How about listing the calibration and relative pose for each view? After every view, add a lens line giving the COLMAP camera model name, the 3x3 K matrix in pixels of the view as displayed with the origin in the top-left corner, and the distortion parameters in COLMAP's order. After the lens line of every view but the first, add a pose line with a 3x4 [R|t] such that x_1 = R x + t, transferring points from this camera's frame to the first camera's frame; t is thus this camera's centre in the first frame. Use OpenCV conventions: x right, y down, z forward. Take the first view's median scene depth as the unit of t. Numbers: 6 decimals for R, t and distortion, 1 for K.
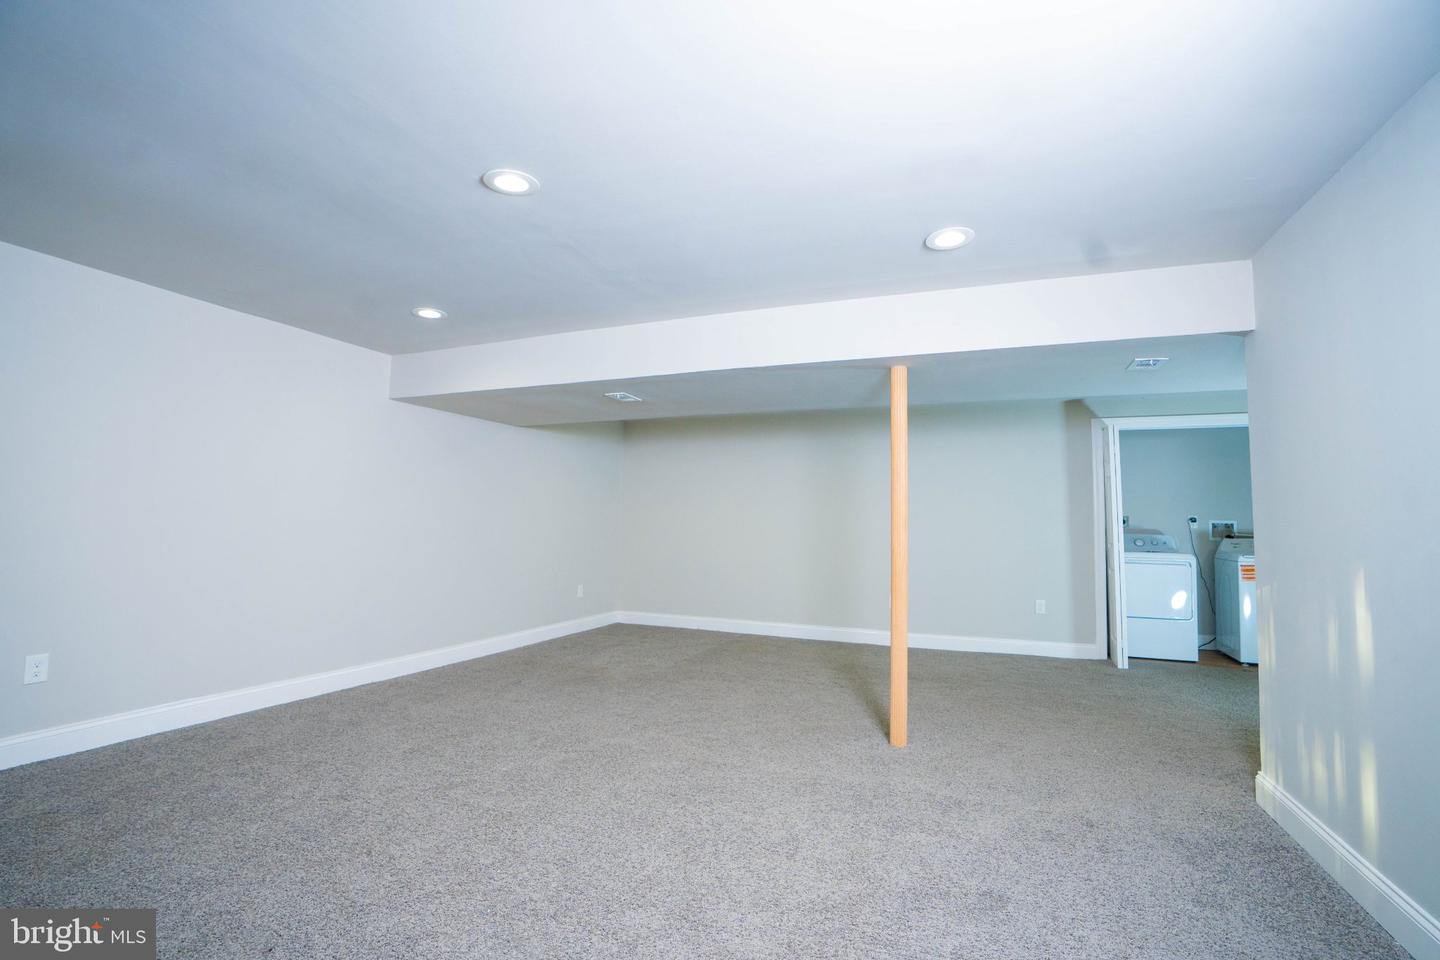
lens RADIAL K [[665.8, 0, 720.0], [0, 665.8, 480.0], [0, 0, 1]] dist [0.000410, -0.000029]
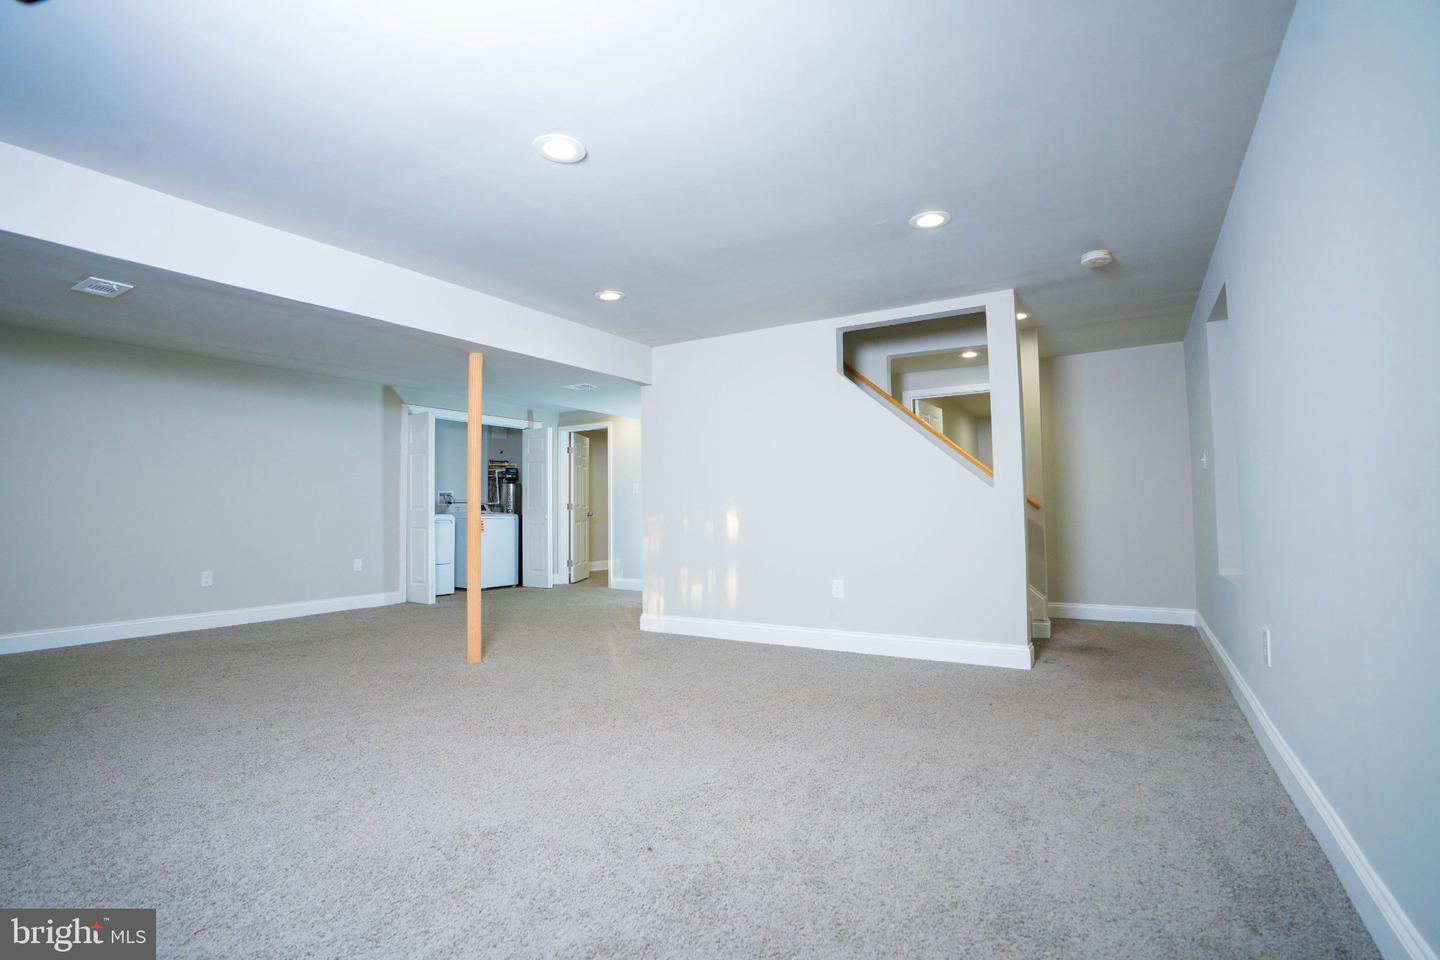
lens RADIAL K [[665.8, 0, 720.0], [0, 665.8, 480.0], [0, 0, 1]] dist [0.000410, -0.000029]
pose [[0.126985, 0.033123, 0.991351, -0.563160], [-0.076040, 0.996826, -0.023566, 0.030627], [-0.988986, -0.072390, 0.129101, 0.284896]]
